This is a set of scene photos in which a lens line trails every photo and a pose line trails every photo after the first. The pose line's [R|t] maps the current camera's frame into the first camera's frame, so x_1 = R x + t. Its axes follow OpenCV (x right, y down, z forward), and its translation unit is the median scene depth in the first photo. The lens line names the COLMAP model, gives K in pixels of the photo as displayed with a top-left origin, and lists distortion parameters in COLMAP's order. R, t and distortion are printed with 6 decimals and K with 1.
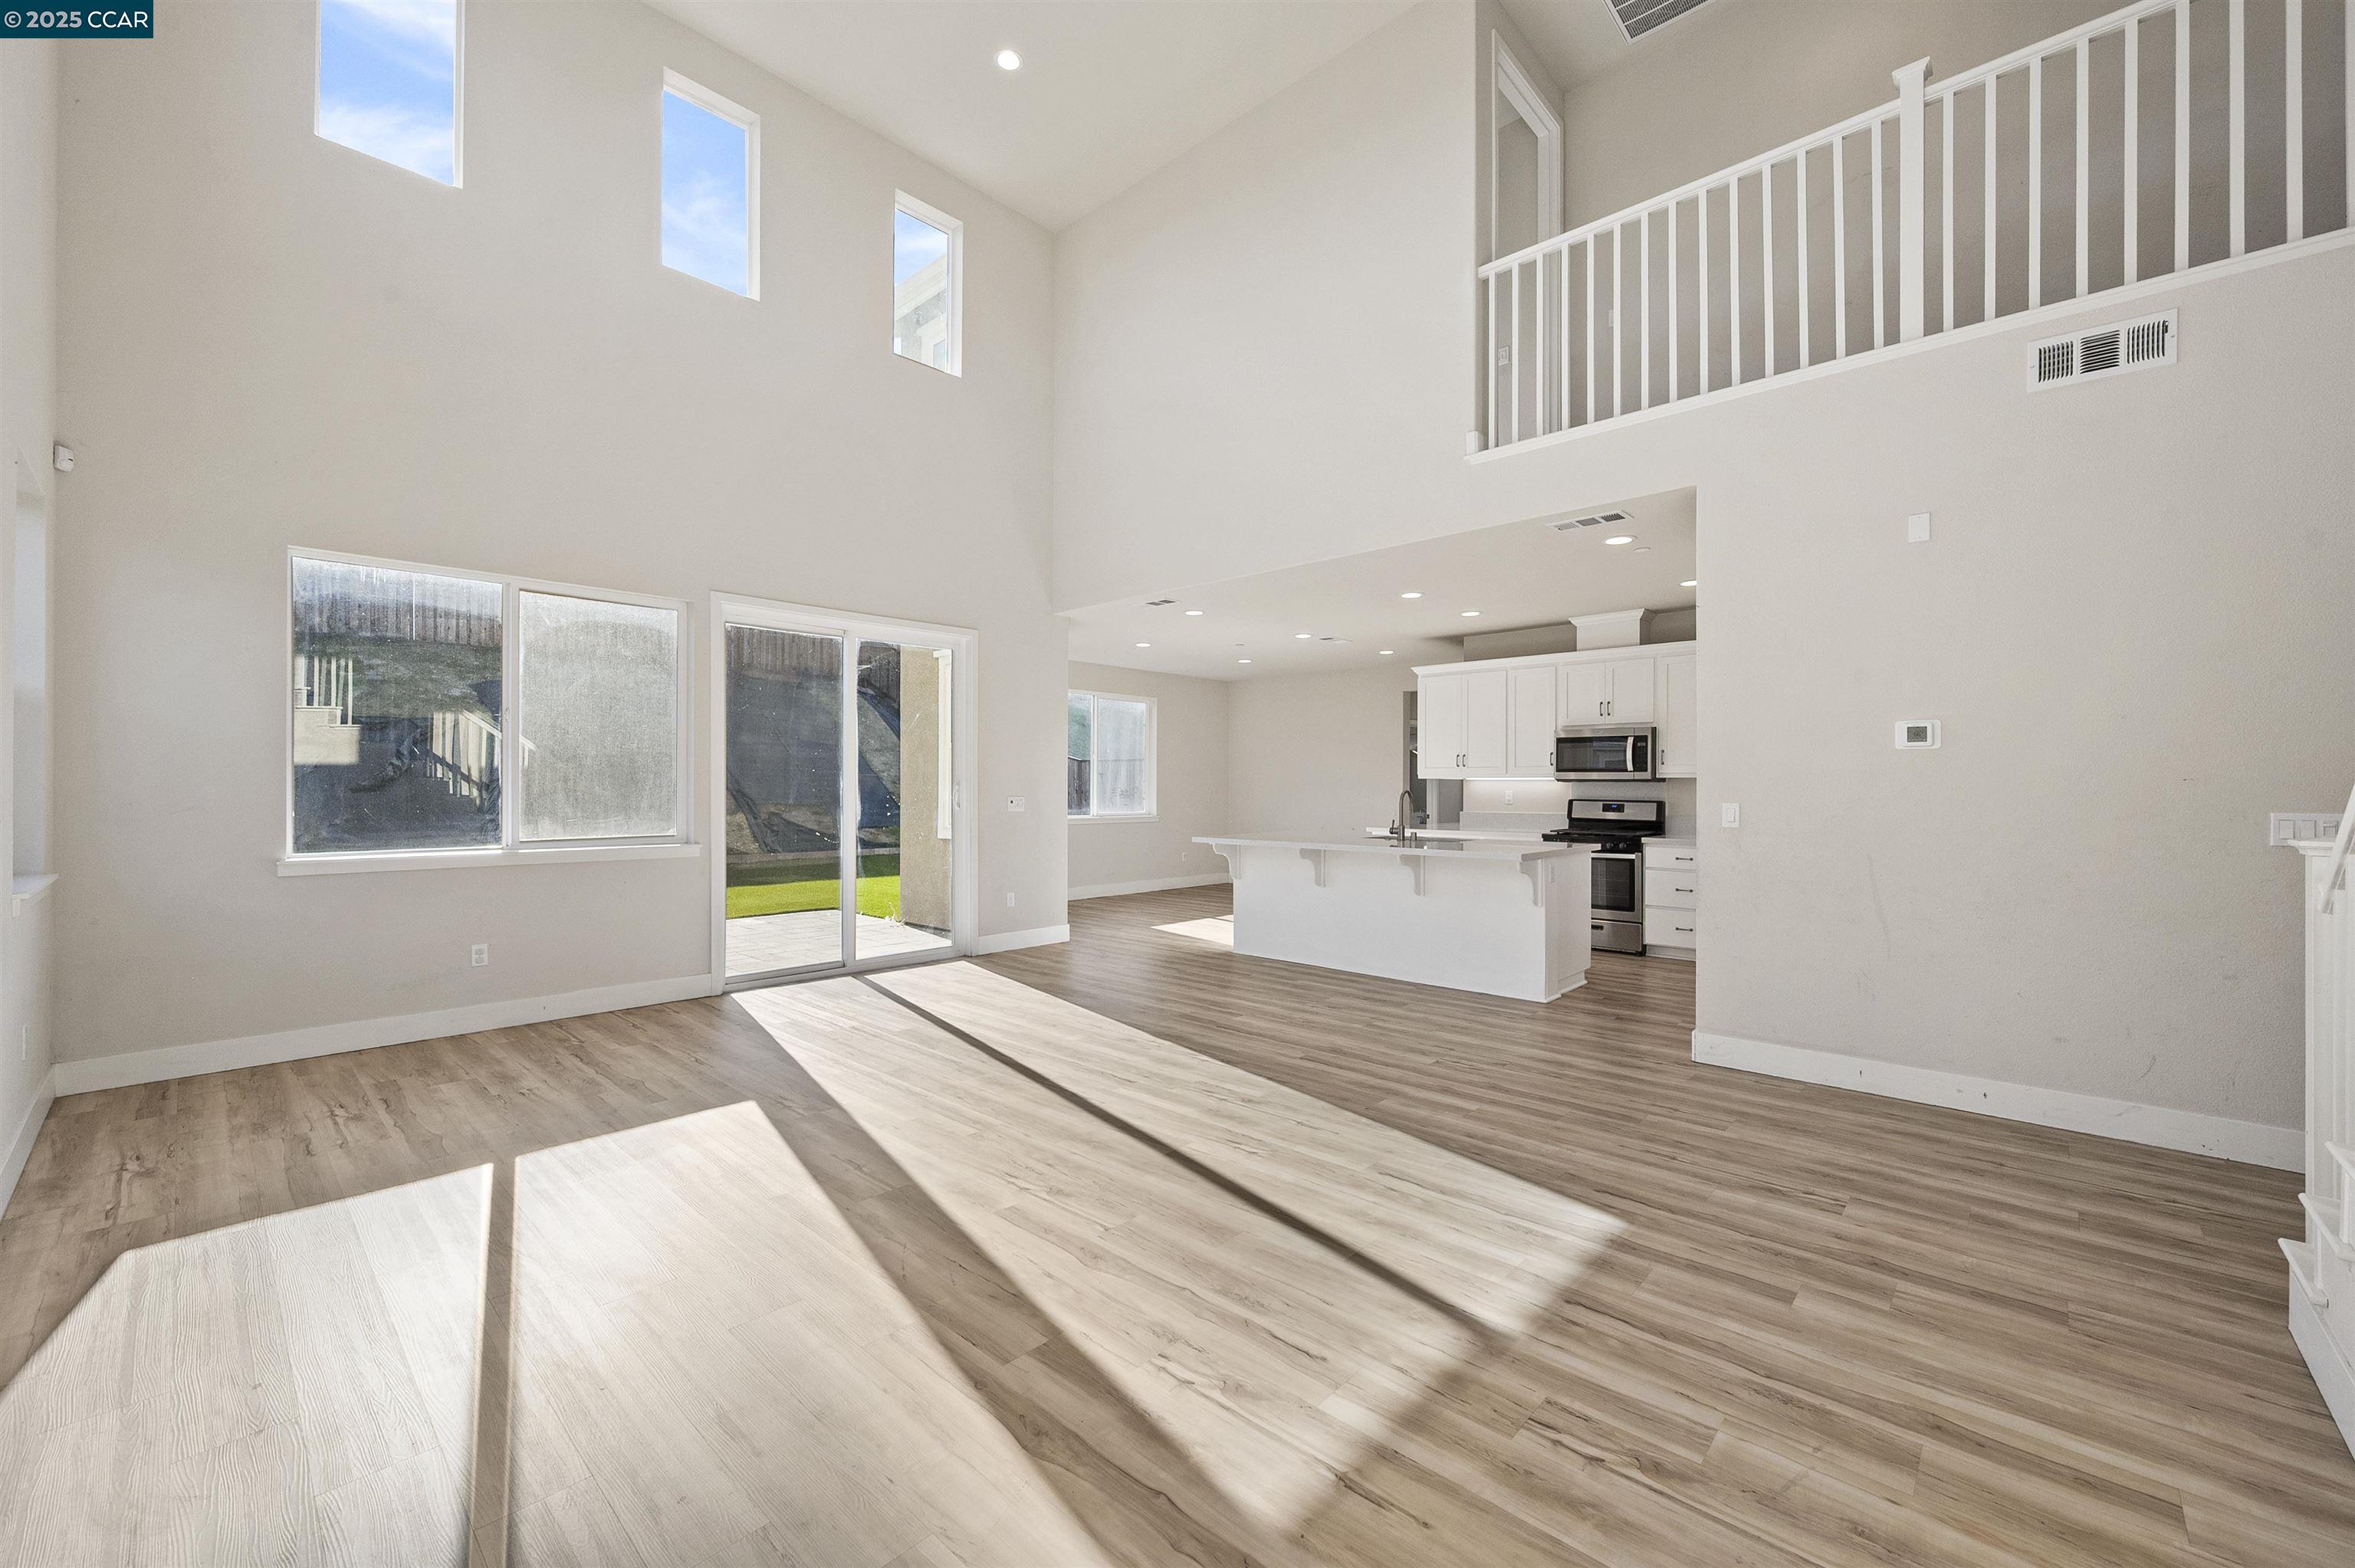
lens RADIAL K [[932.4, 0, 1175.0], [0, 932.4, 784.8], [0, 0, 1]] dist [-0.002334, -0.000293]
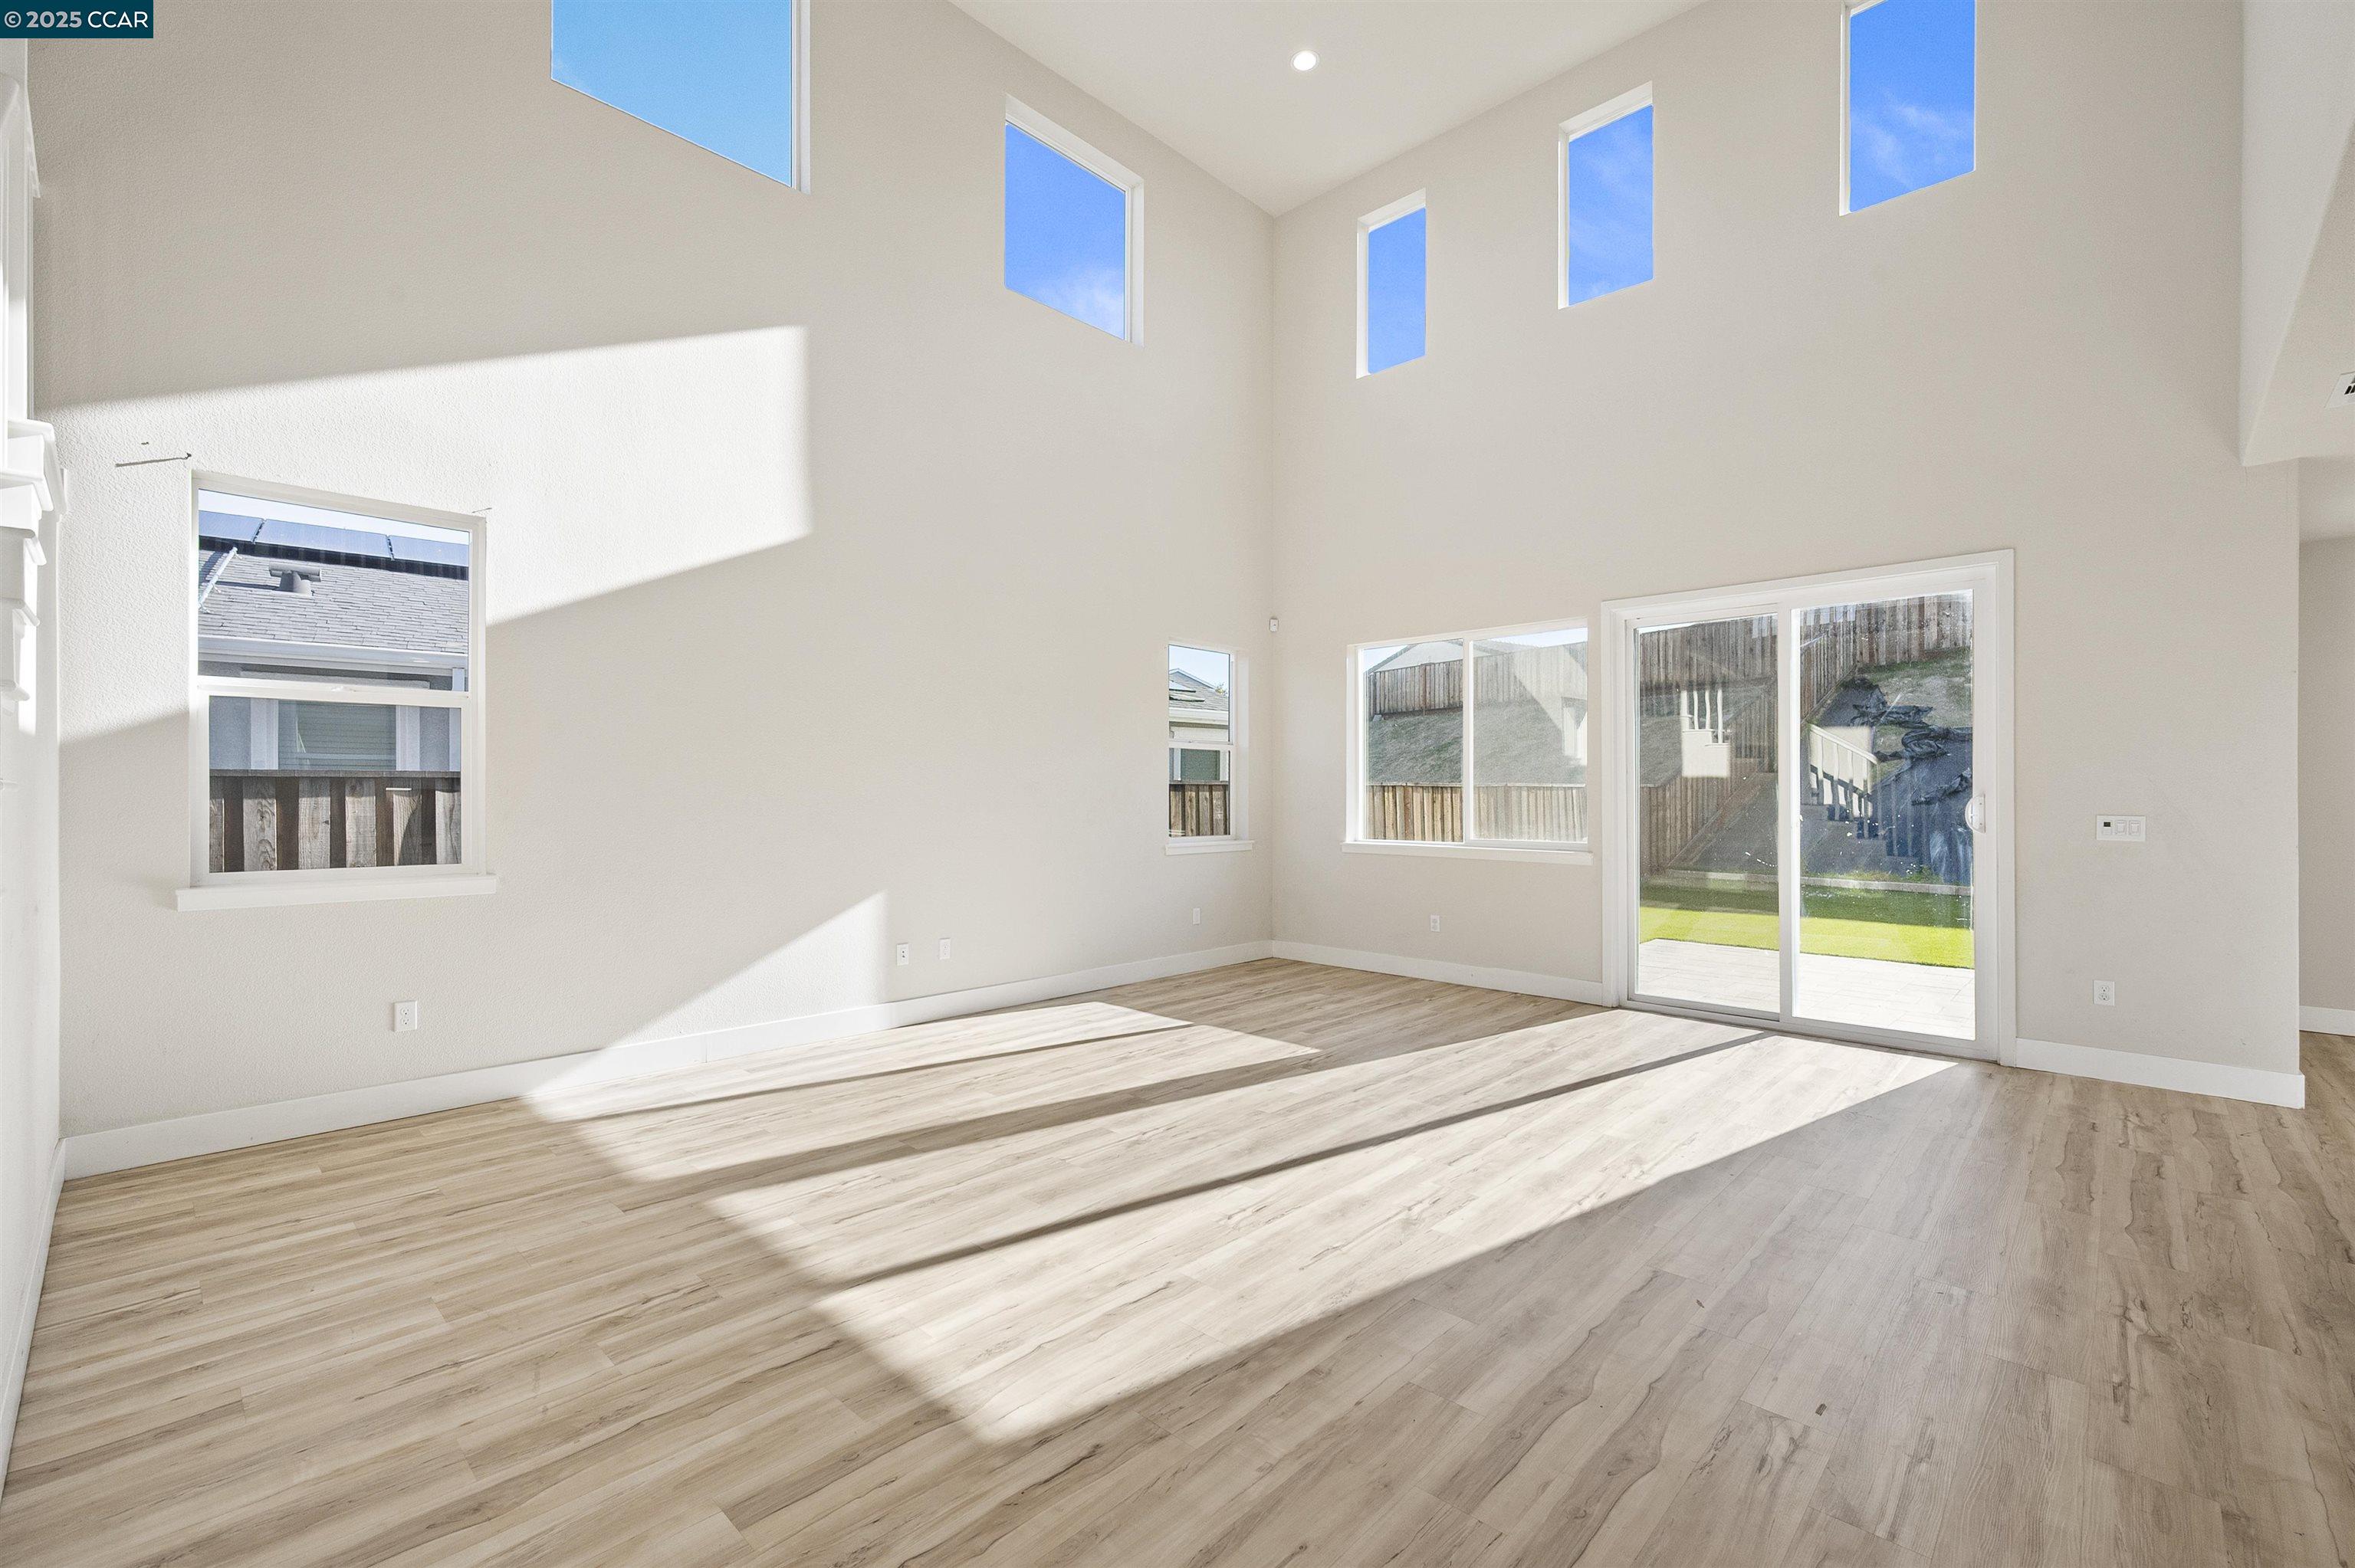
lens RADIAL K [[997.0, 0, 1173.6], [0, 997.0, 777.3], [0, 0, 1]] dist [-0.002103, 0.000184]
pose [[-0.013444, -0.020219, -0.999705, 0.765629], [-0.001327, 0.999795, -0.020203, 0.003889], [0.999909, 0.001055, -0.013468, 0.722916]]
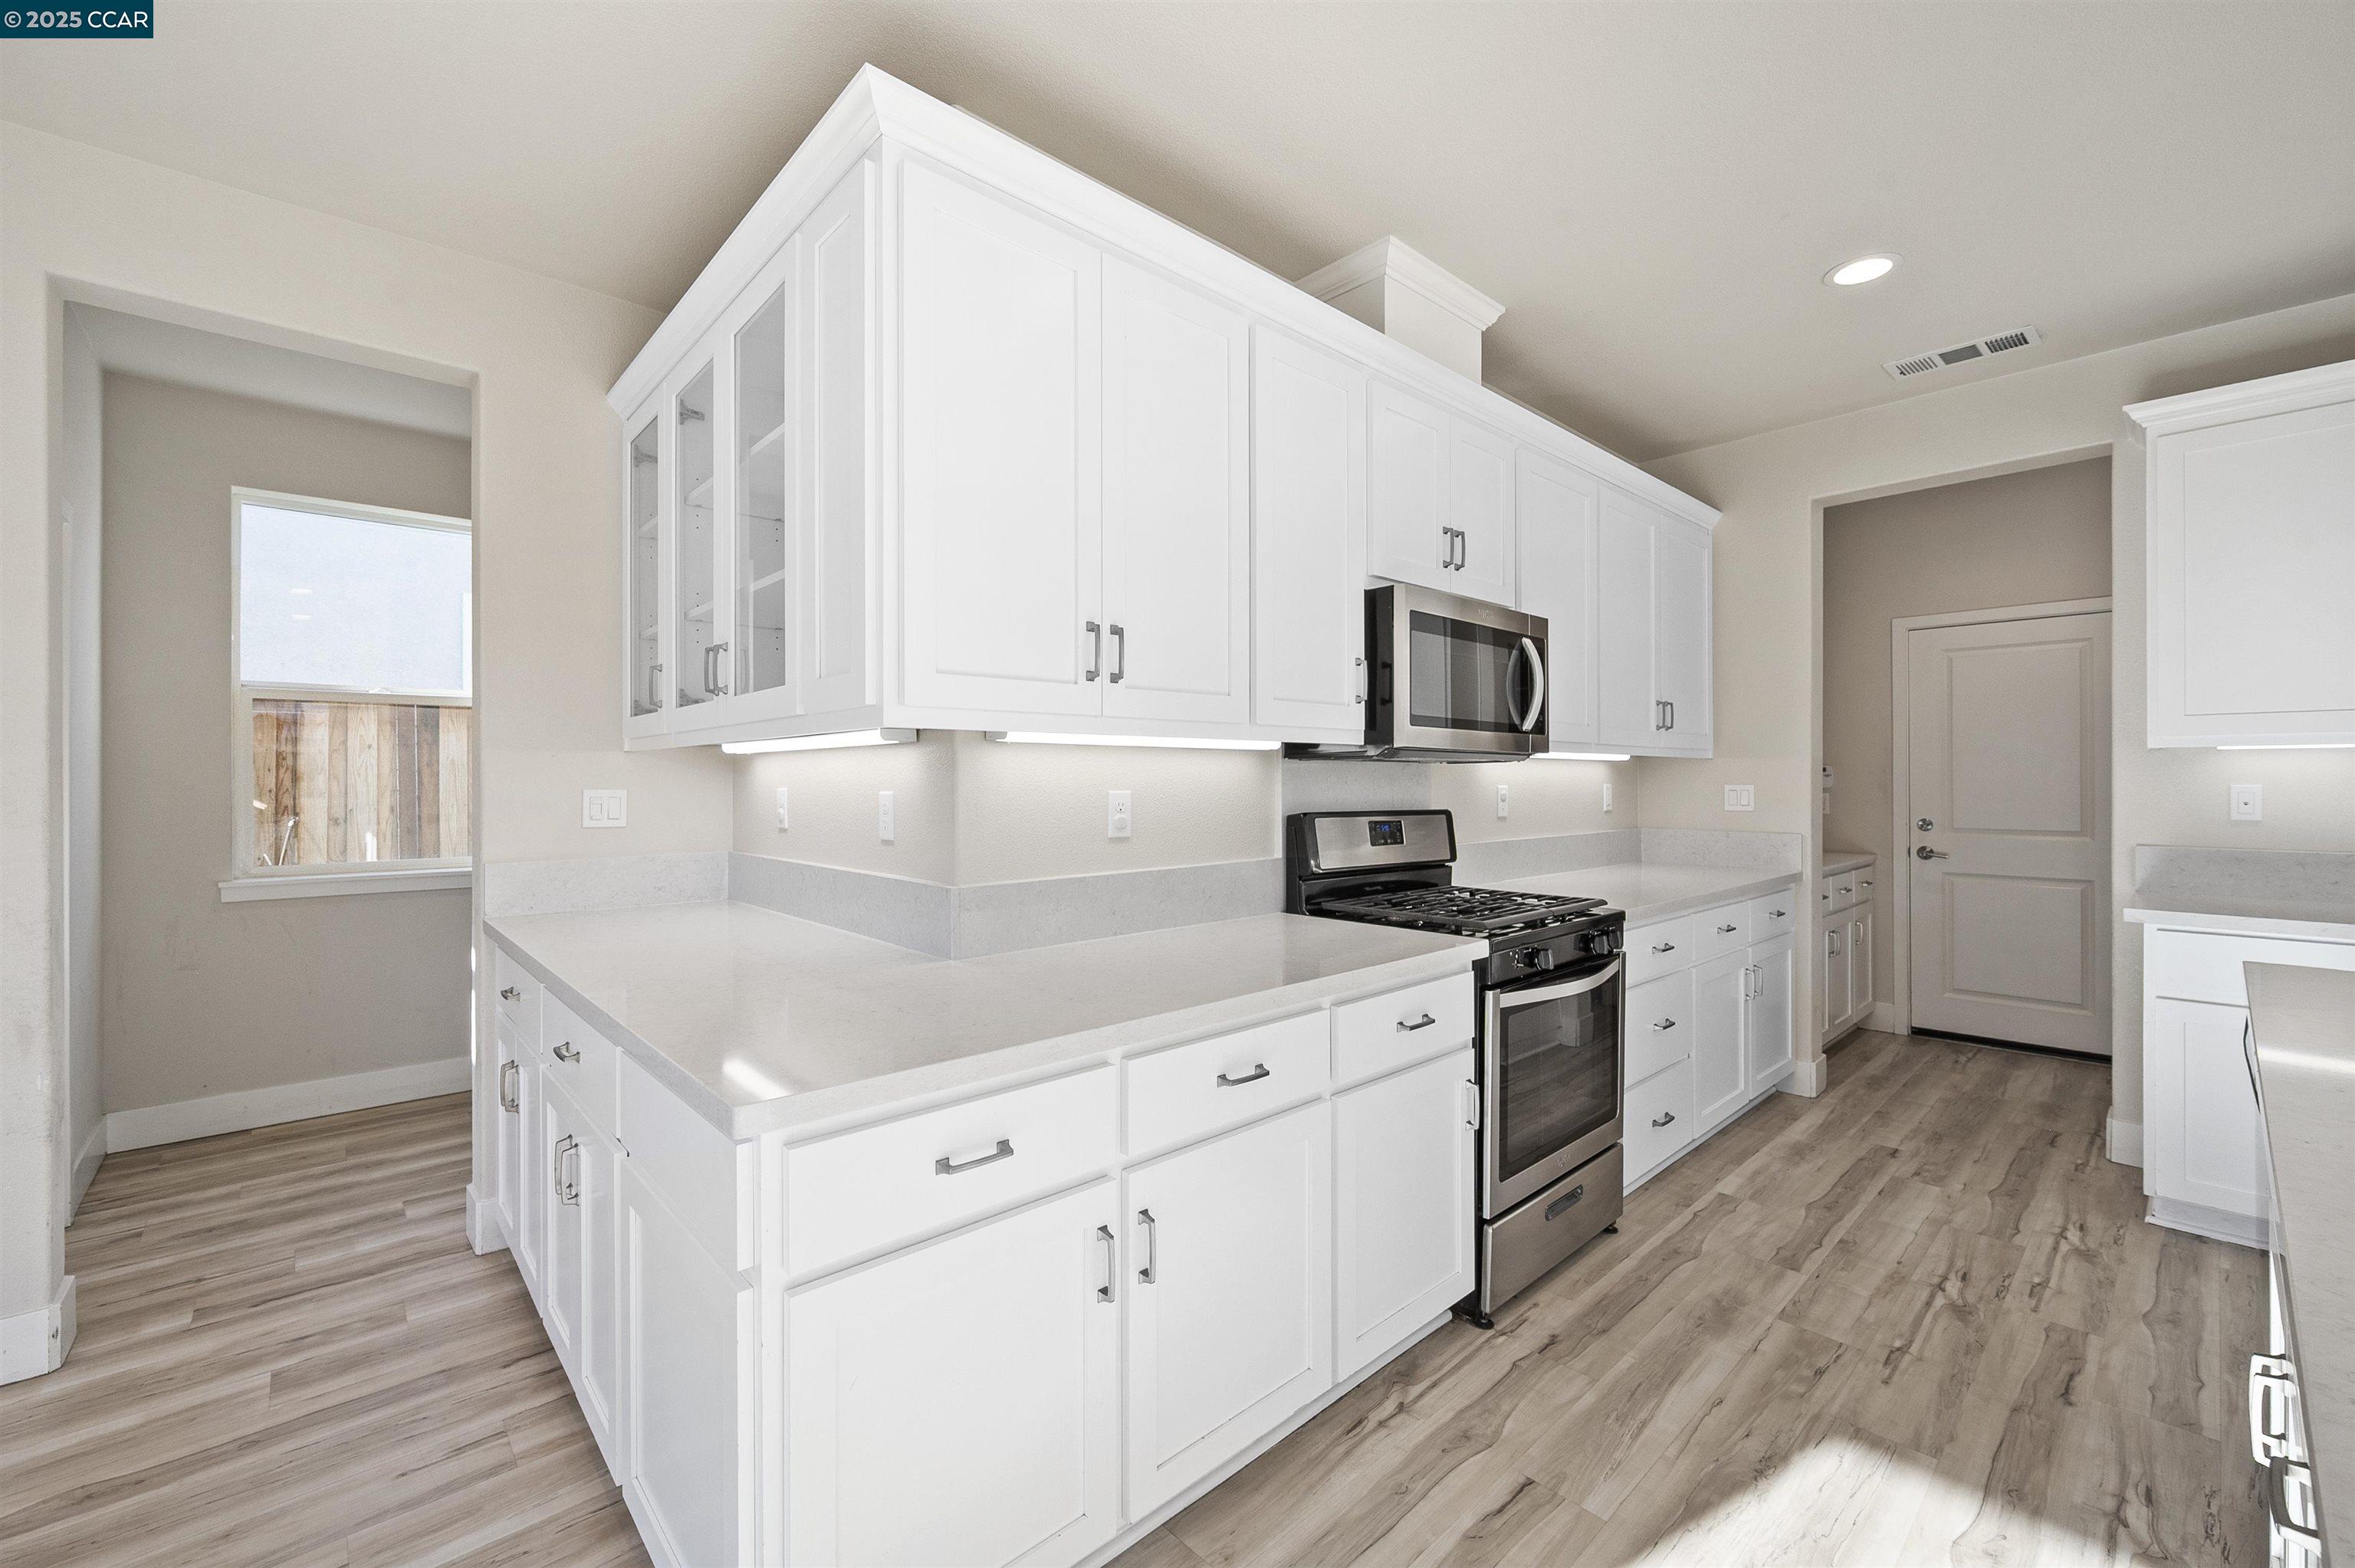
lens RADIAL K [[958.6, 0, 1175.1], [0, 958.6, 782.2], [0, 0, 1]] dist [0.000031, 0.000020]
pose [[0.078119, -0.007138, 0.996918, 0.170914], [-0.000693, 0.999974, 0.007214, 0.004822], [-0.996944, -0.001254, 0.078112, 1.877673]]
